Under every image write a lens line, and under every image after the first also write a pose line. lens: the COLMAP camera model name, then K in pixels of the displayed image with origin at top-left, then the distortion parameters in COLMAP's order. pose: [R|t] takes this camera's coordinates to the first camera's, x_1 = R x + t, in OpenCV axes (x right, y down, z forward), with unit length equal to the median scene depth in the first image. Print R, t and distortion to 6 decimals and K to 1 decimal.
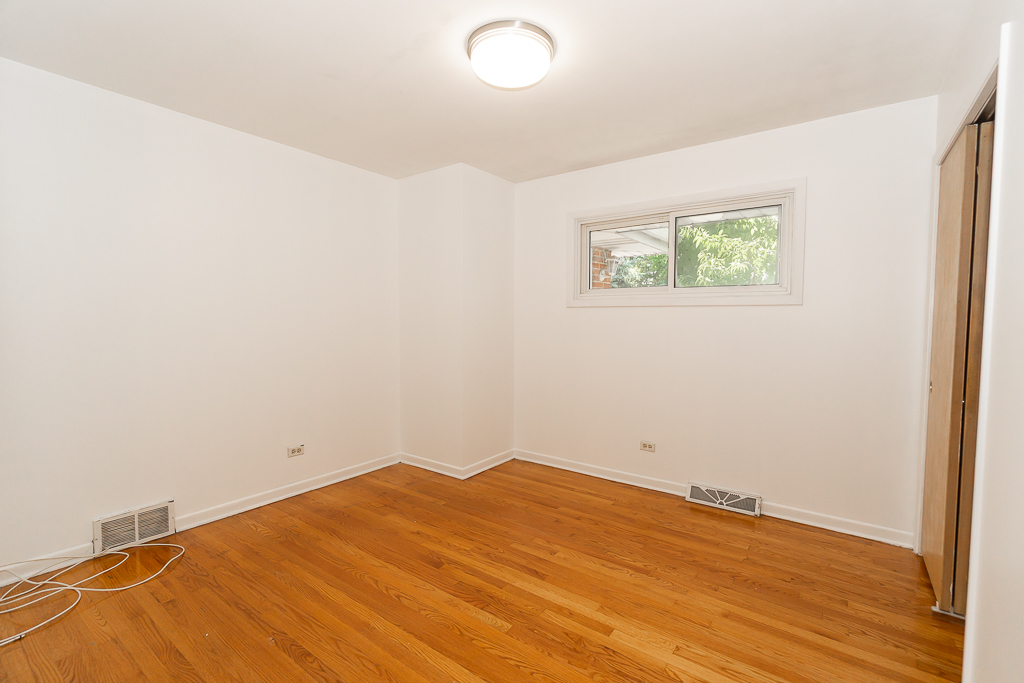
lens RADIAL K [[443.9, 0, 505.3], [0, 443.9, 342.2], [0, 0, 1]] dist [-0.006812, -0.000282]
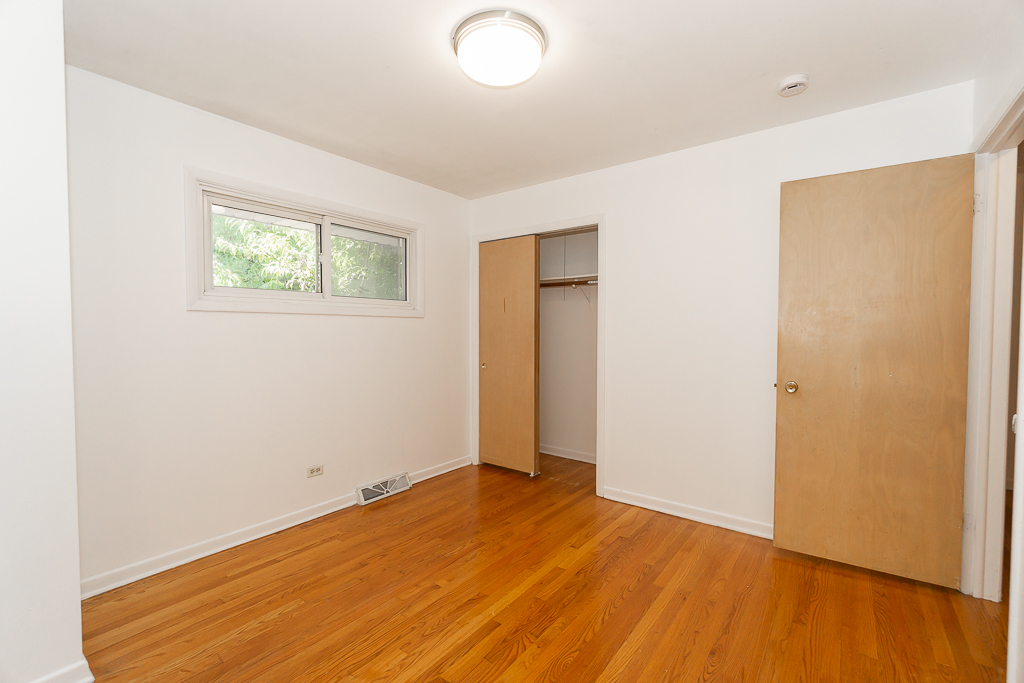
lens RADIAL K [[443.9, 0, 514.4], [0, 443.9, 341.1], [0, 0, 1]] dist [-0.006812, -0.000282]
pose [[0.020038, -0.031131, 0.999314, -0.626672], [0.052138, 0.998188, 0.030051, -0.035512], [-0.998439, 0.051500, 0.021624, 0.642333]]
